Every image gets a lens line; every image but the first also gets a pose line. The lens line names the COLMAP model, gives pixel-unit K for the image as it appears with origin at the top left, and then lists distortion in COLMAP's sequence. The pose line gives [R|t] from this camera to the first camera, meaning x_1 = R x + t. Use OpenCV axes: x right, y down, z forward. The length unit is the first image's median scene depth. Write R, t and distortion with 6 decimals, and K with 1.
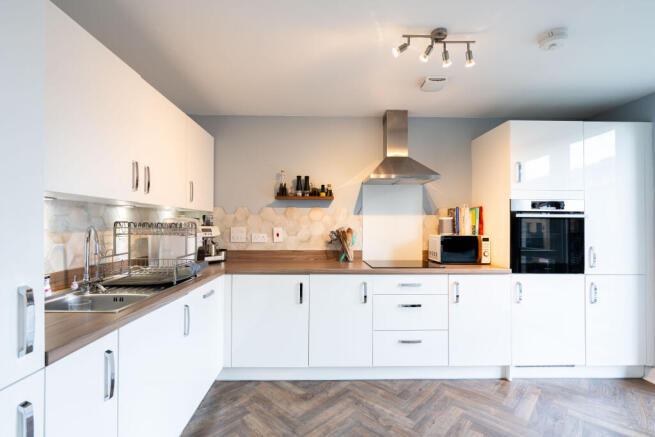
lens RADIAL K [[299.9, 0, 323.8], [0, 299.9, 225.2], [0, 0, 1]] dist [-0.001468, -0.000437]
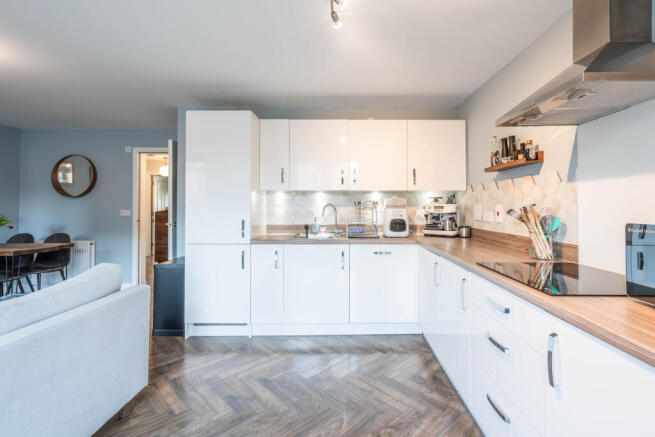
lens RADIAL K [[299.5, 0, 341.8], [0, 299.5, 206.0], [0, 0, 1]] dist [-0.000998, -0.000119]
pose [[-0.012337, -0.000930, -0.999923, 0.901162], [0.000704, 0.999999, -0.000939, 0.014702], [0.999924, -0.000716, -0.012337, 0.760552]]
